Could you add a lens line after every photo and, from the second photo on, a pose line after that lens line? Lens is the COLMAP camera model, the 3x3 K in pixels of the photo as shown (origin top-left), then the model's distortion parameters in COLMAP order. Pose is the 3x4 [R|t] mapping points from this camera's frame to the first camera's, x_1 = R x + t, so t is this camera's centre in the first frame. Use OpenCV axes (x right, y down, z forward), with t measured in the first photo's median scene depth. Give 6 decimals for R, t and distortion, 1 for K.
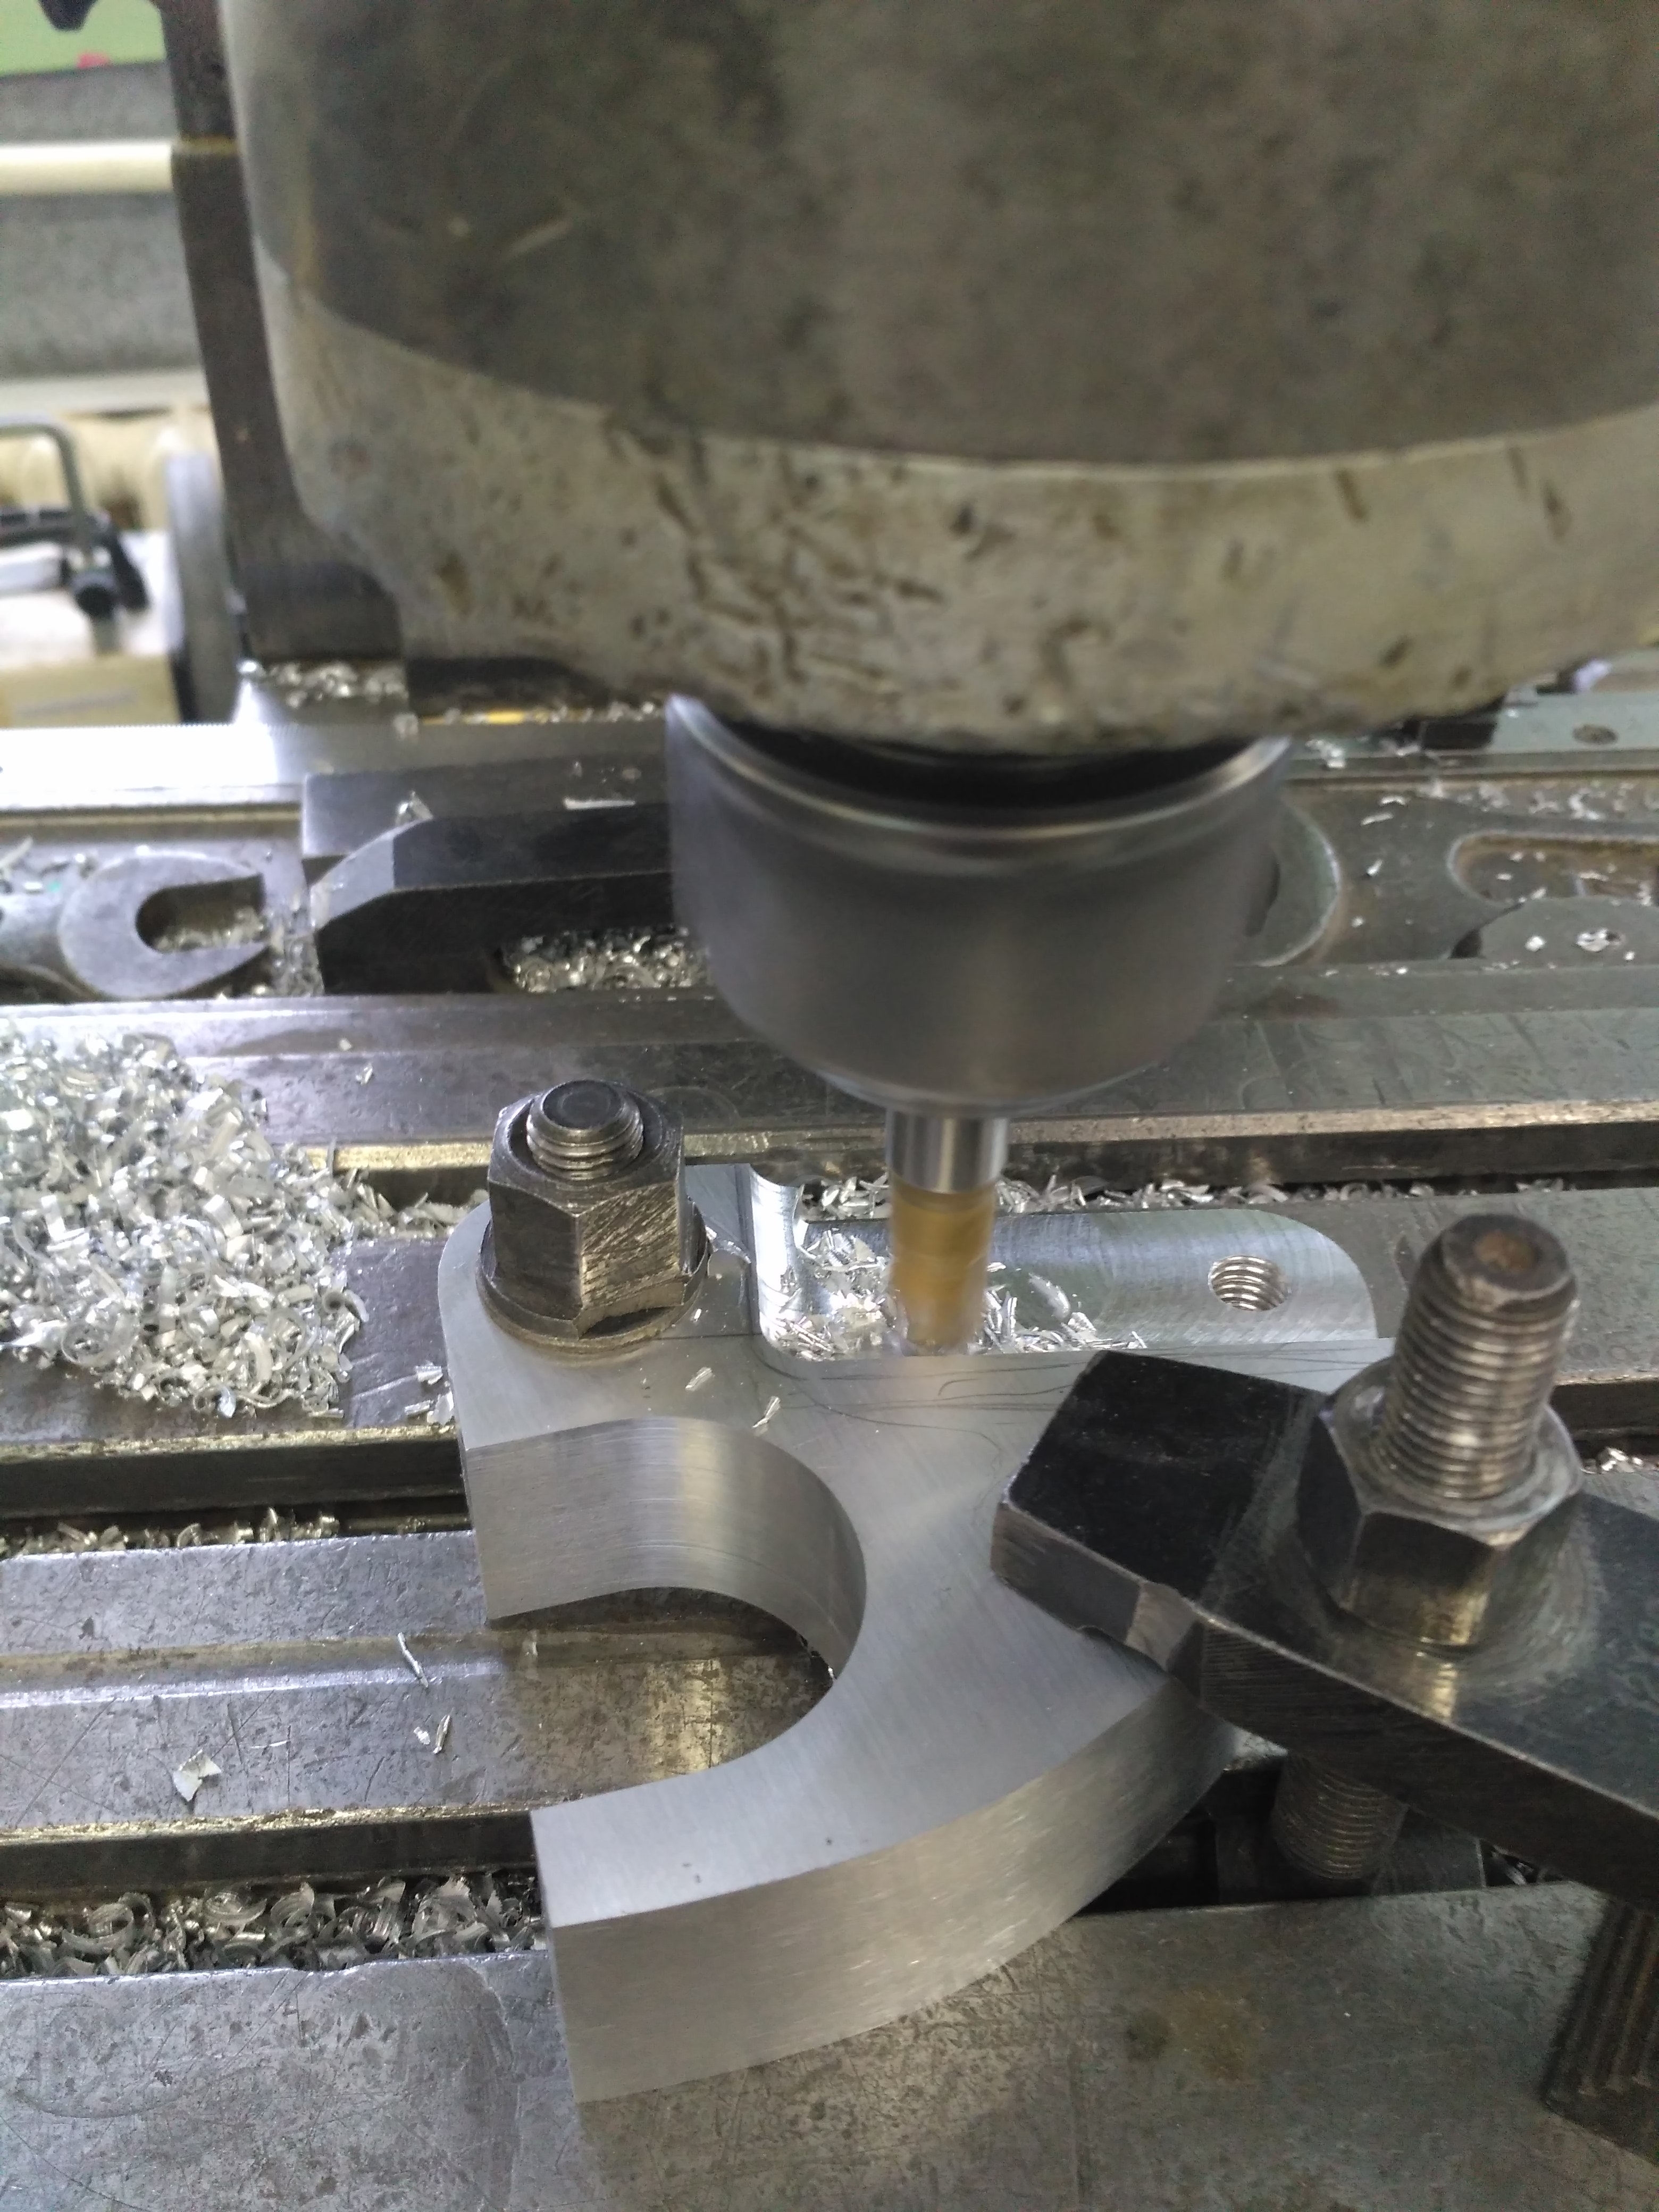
lens RADIAL K [[2051.0, 0, 777.6], [0, 2051.0, 1099.7], [0, 0, 1]] dist [0.054635, -0.168114]
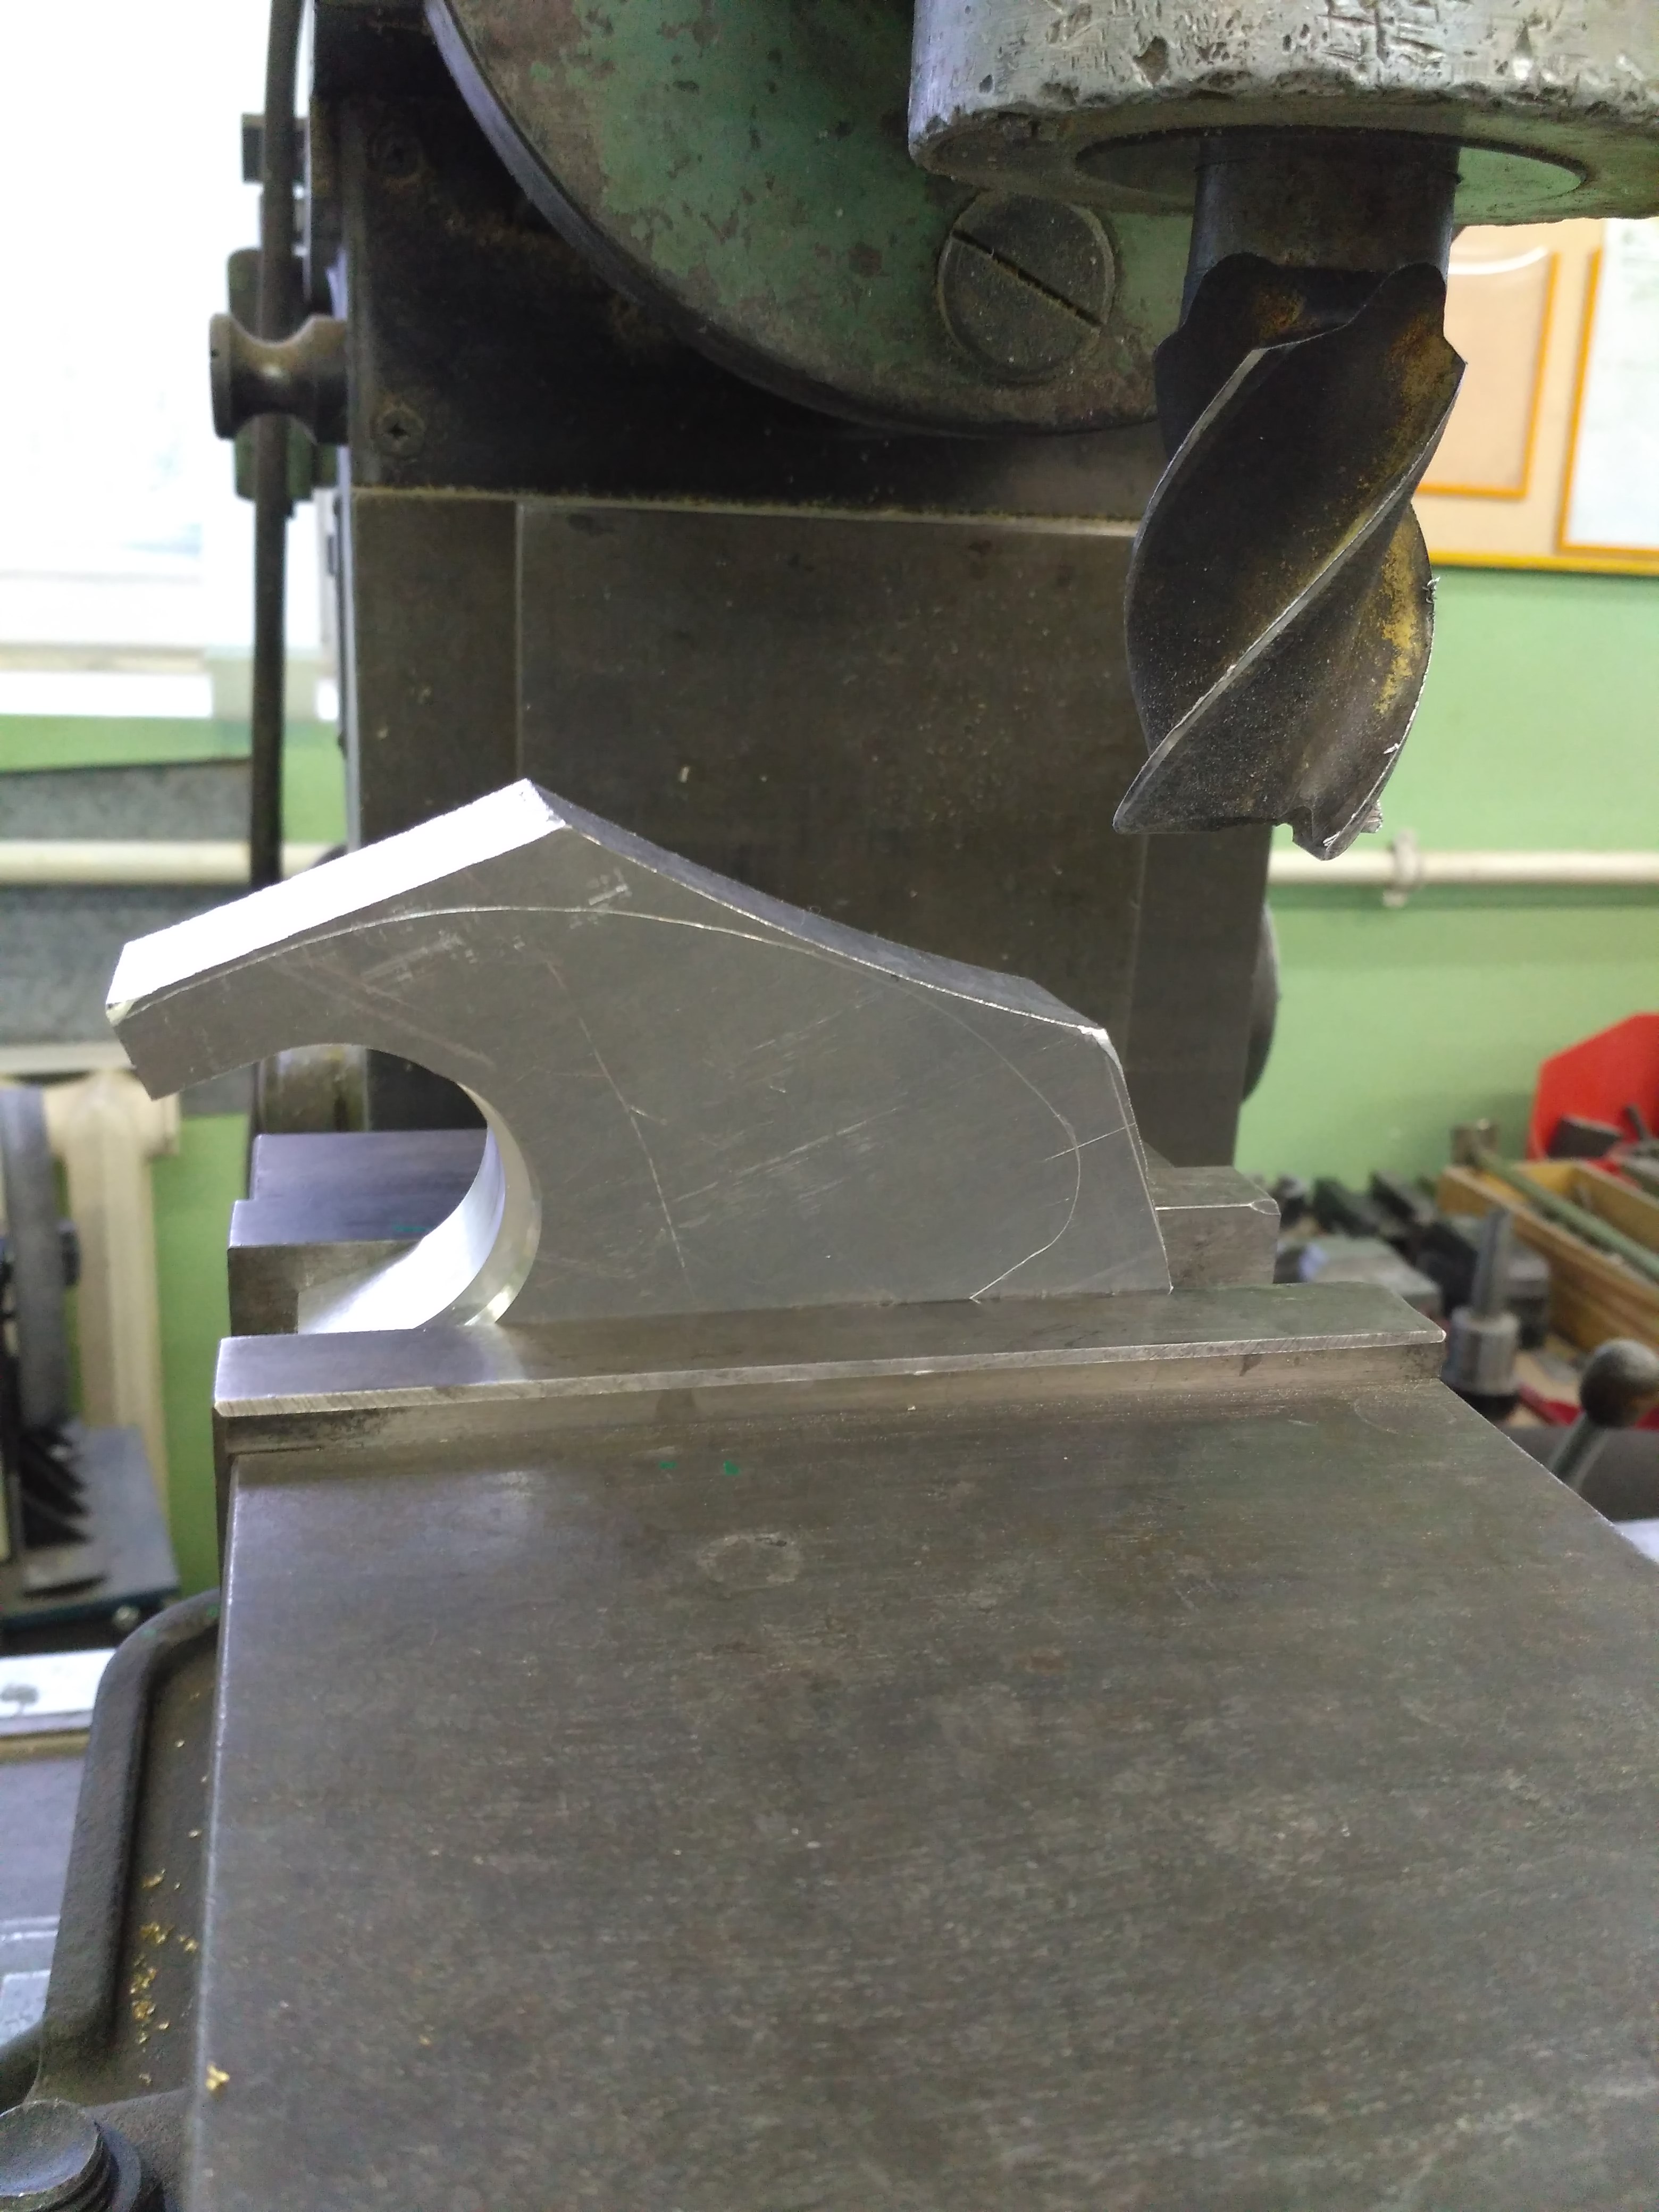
lens RADIAL K [[2021.1, 0, 829.5], [0, 2021.1, 1106.0], [0, 0, 1]] dist [0.078438, -0.204554]
pose [[0.982752, -0.014087, 0.184393, -0.848806], [0.079934, 0.931496, -0.354861, 1.306788], [-0.166762, 0.363480, 0.916555, -0.229738]]
